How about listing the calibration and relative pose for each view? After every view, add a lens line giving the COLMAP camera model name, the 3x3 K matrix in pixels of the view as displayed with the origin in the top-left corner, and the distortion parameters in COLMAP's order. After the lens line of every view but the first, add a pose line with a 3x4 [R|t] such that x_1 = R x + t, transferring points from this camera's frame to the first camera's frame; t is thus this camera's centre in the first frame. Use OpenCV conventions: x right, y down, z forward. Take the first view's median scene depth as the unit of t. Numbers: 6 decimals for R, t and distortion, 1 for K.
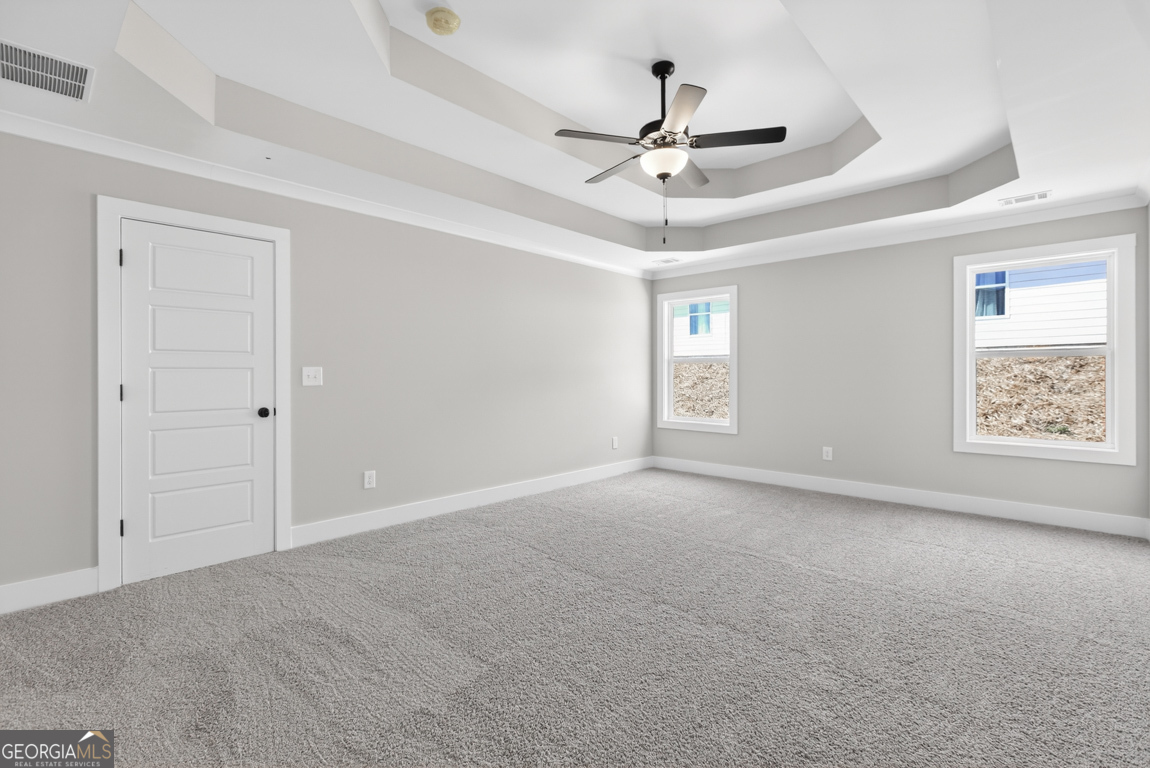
lens RADIAL K [[521.1, 0, 573.9], [0, 521.1, 376.2], [0, 0, 1]] dist [-0.002529, 0.002027]
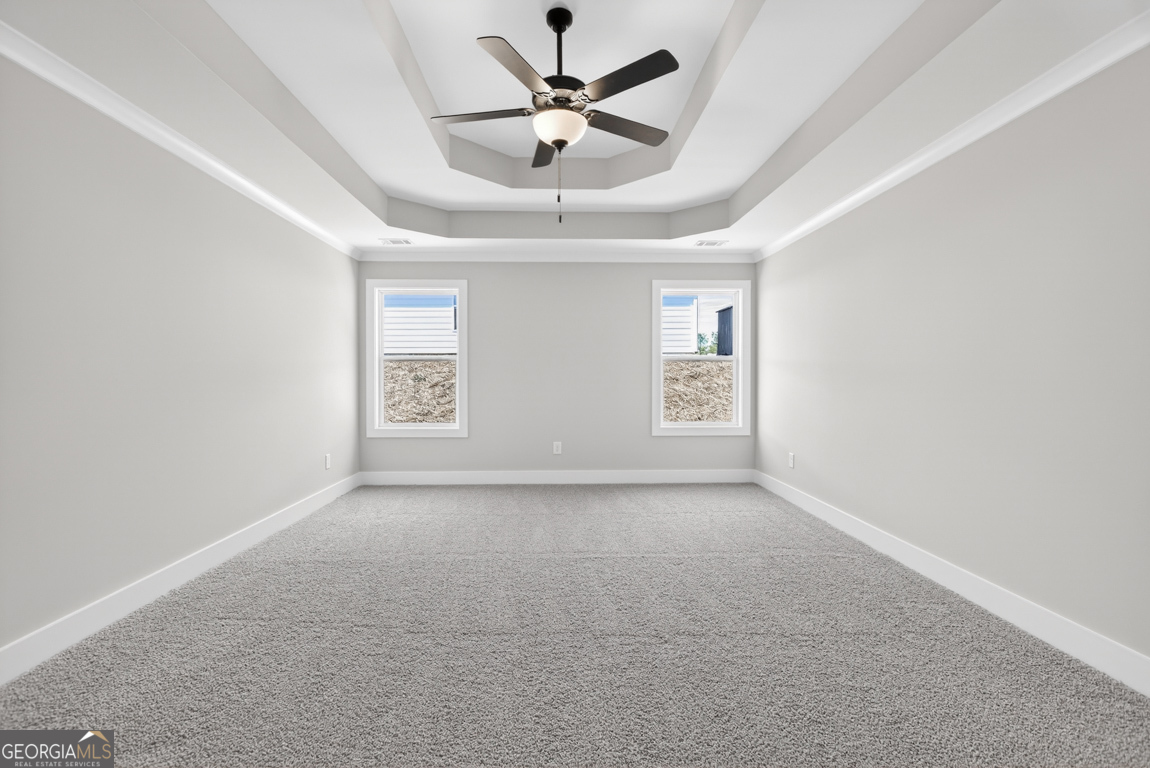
lens RADIAL K [[521.1, 0, 573.9], [0, 521.1, 376.2], [0, 0, 1]] dist [-0.002529, 0.002027]
pose [[0.710146, -0.002414, 0.704050, -0.265922], [0.003266, 0.999995, 0.000135, 0.001068], [-0.704047, 0.002203, 0.710150, 0.233004]]
